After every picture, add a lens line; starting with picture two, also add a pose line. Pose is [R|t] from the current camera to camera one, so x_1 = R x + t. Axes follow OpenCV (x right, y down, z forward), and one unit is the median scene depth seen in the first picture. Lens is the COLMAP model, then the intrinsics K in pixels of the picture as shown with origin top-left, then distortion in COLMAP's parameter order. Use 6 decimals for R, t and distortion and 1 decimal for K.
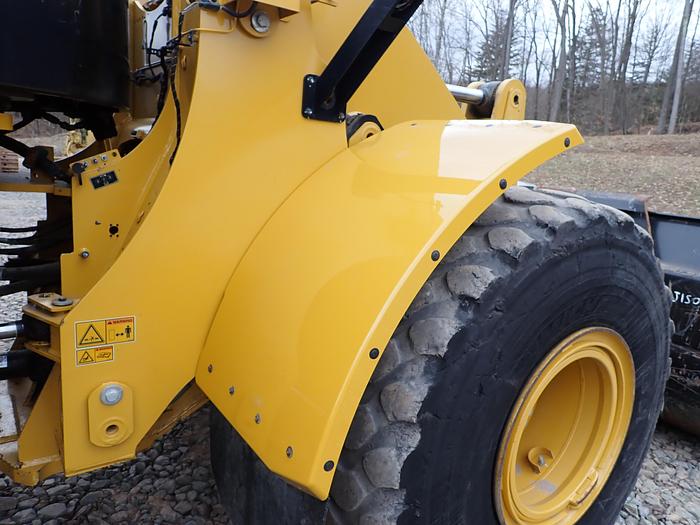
lens RADIAL K [[521.4, 0, 352.0], [0, 521.4, 263.7], [0, 0, 1]] dist [0.005333, 0.002020]
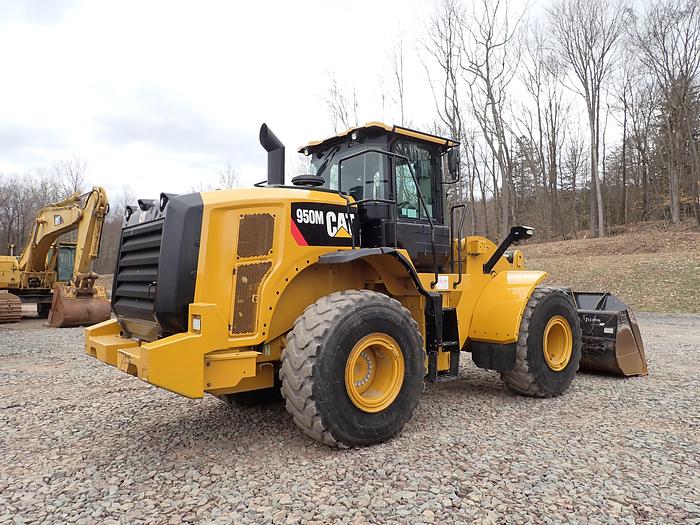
lens RADIAL K [[521.4, 0, 352.0], [0, 521.4, 263.7], [0, 0, 1]] dist [0.005333, 0.002020]
pose [[0.993627, -0.082188, 0.077146, -1.015730], [0.097343, 0.970719, -0.219609, 0.324655], [-0.056838, 0.225719, 0.972533, -2.124733]]
